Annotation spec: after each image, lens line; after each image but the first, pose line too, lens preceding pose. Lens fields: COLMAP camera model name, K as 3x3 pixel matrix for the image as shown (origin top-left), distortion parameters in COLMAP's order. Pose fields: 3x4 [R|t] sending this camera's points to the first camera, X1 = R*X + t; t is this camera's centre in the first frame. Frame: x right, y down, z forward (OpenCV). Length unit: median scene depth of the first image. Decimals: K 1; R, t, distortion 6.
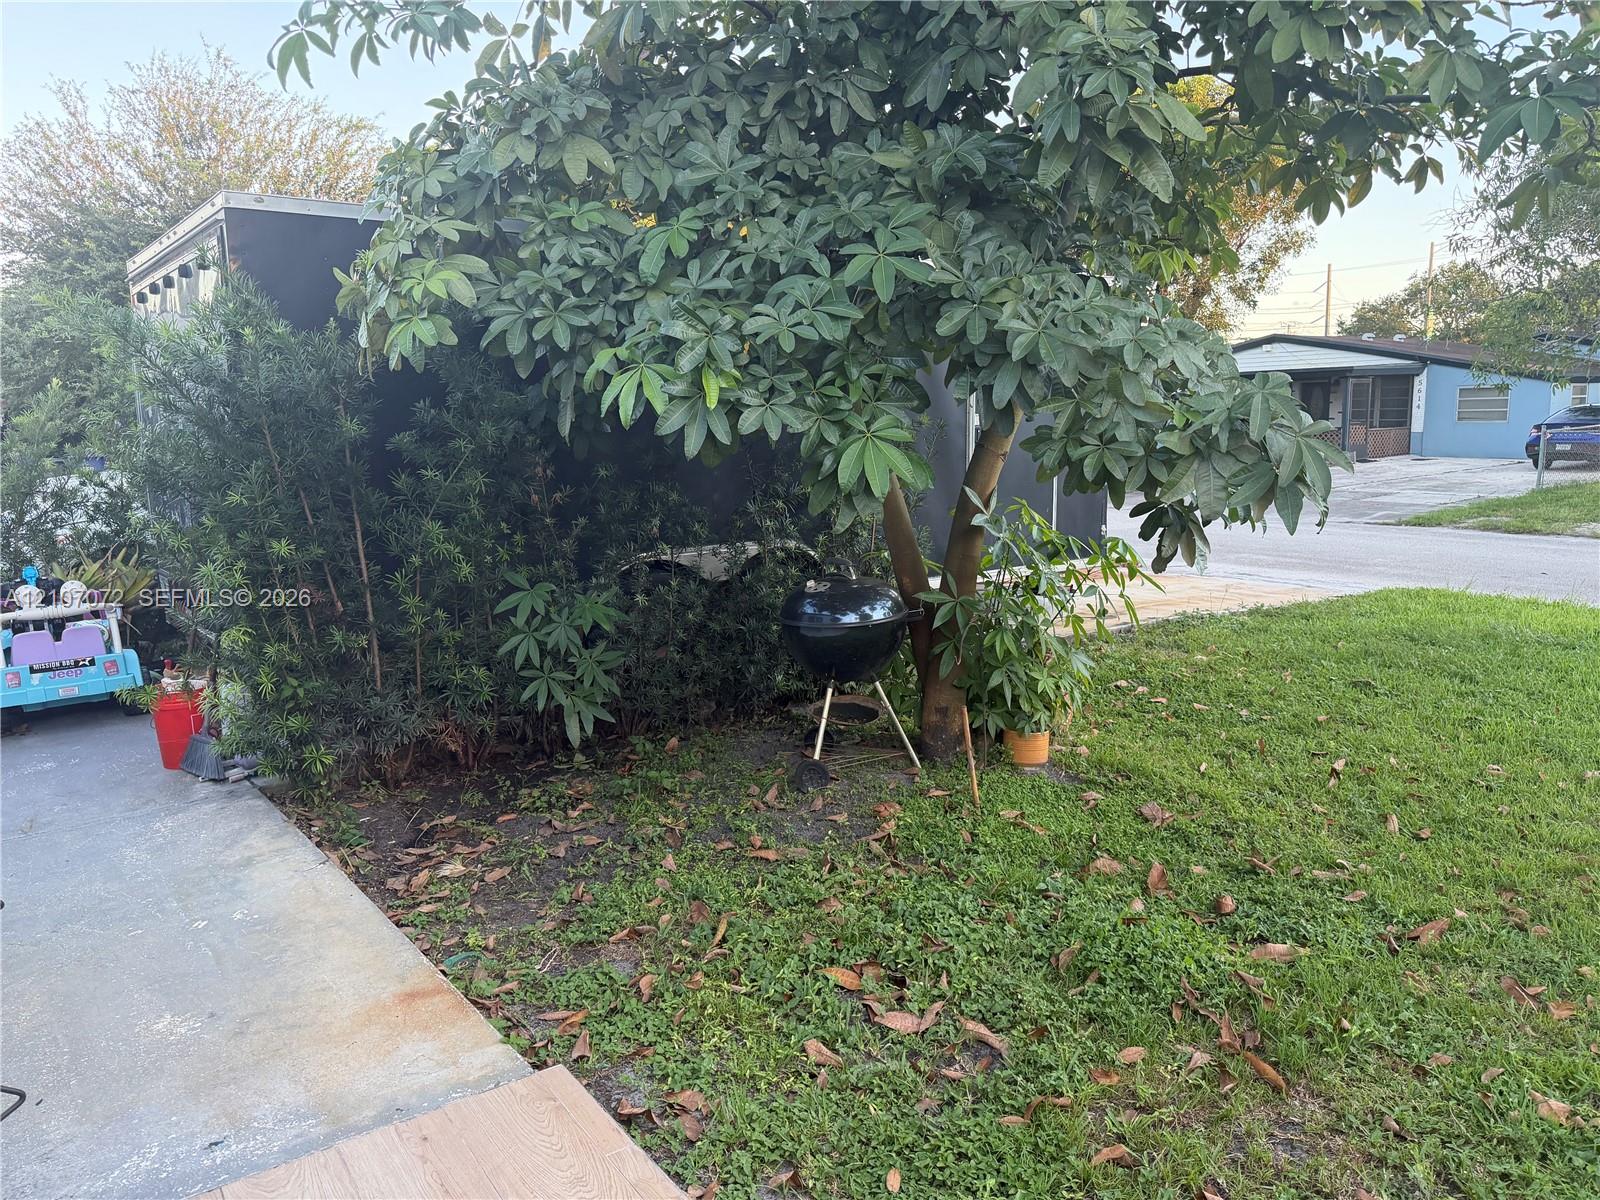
lens RADIAL K [[1121.8, 0, 802.3], [0, 1121.8, 660.0], [0, 0, 1]] dist [-0.064241, 0.002493]
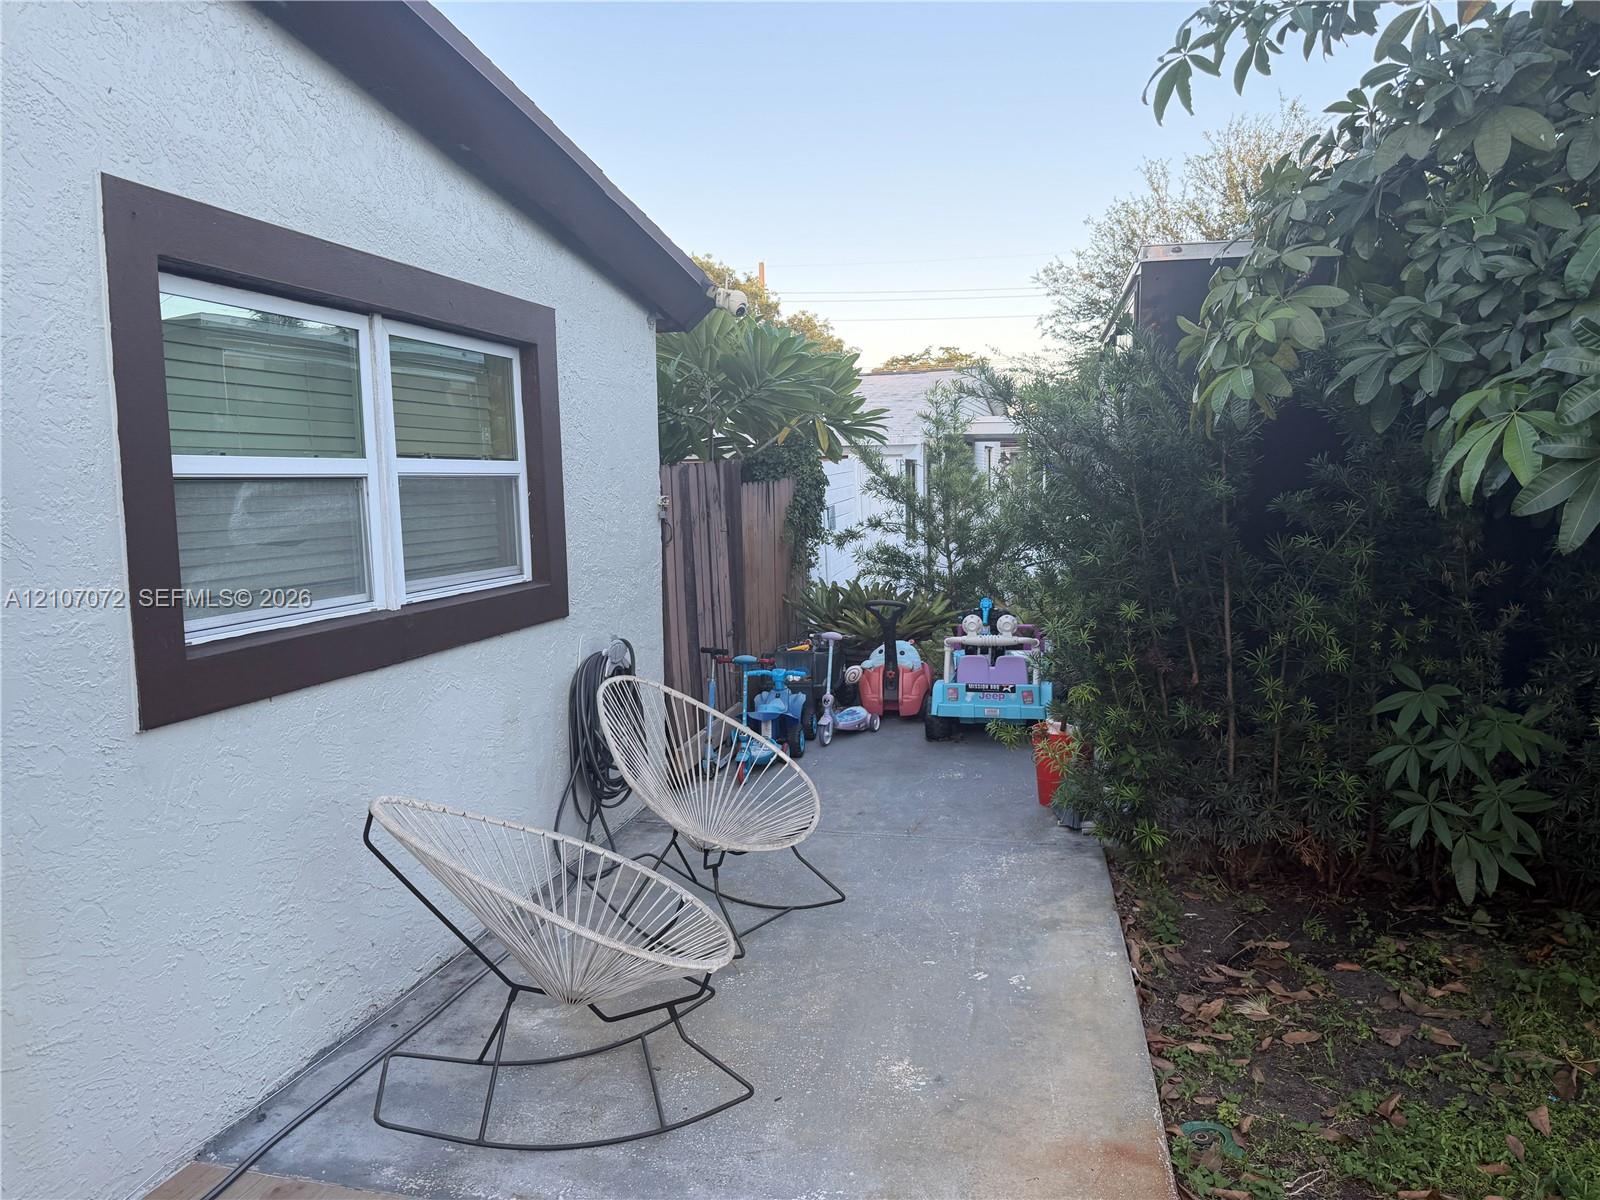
lens RADIAL K [[1097.3, 0, 800.0], [0, 1097.3, 600.0], [0, 0, 1]] dist [-0.004740, -0.013419]
pose [[0.611752, 0.086465, -0.786310, 0.094173], [-0.152256, 0.988293, -0.009779, -0.054438], [0.776259, 0.125703, 0.617755, 0.178823]]
